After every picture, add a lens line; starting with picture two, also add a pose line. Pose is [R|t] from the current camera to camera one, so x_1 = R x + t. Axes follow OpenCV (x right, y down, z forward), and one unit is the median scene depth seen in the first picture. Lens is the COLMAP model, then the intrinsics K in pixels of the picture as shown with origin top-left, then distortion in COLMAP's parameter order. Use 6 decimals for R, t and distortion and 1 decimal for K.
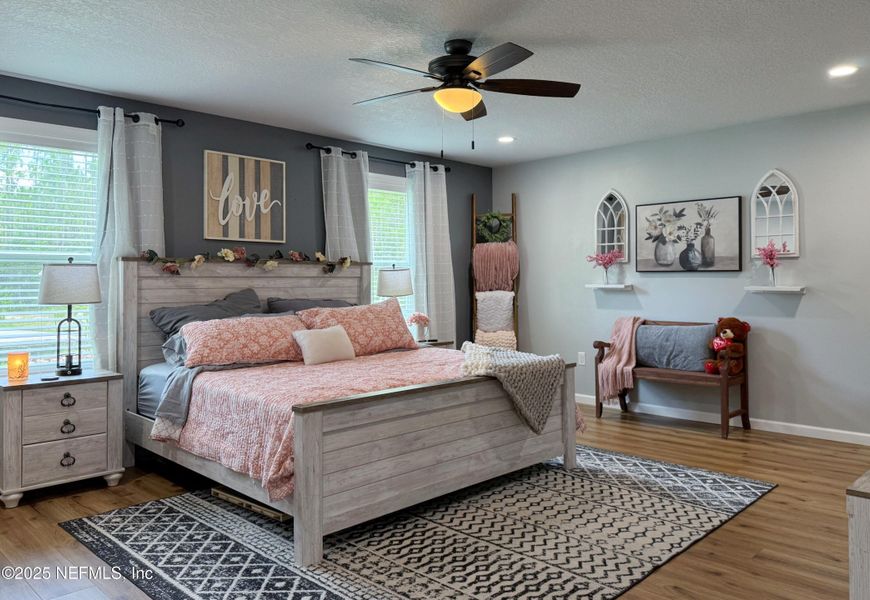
lens RADIAL K [[666.9, 0, 435.0], [0, 666.9, 300.0], [0, 0, 1]] dist [0.031884, -0.003629]
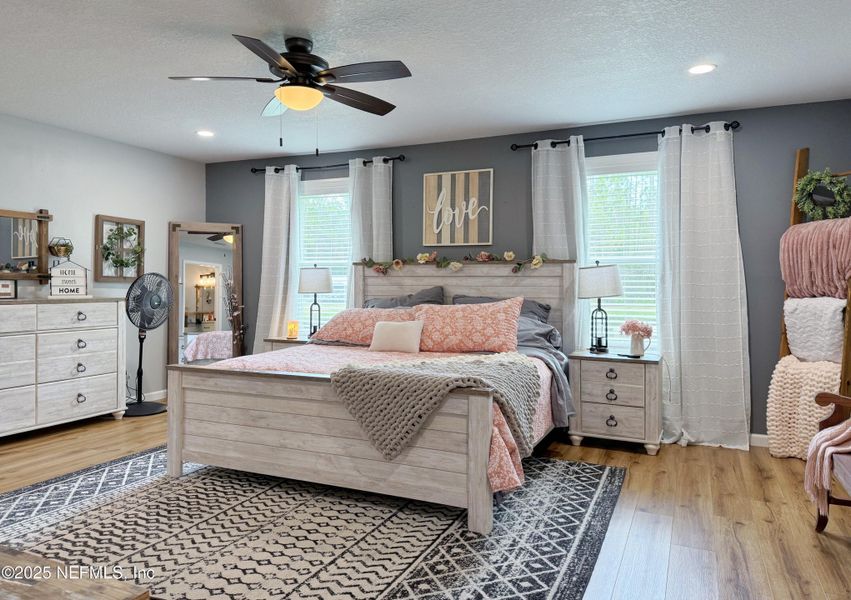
lens RADIAL K [[596.1, 0, 425.5], [0, 596.1, 300.0], [0, 0, 1]] dist [0.000873, 0.001061]
pose [[0.348868, 0.033572, -0.936570, 0.795171], [-0.032691, 0.999186, 0.023640, -0.019316], [0.936602, 0.022370, 0.349681, 0.707088]]
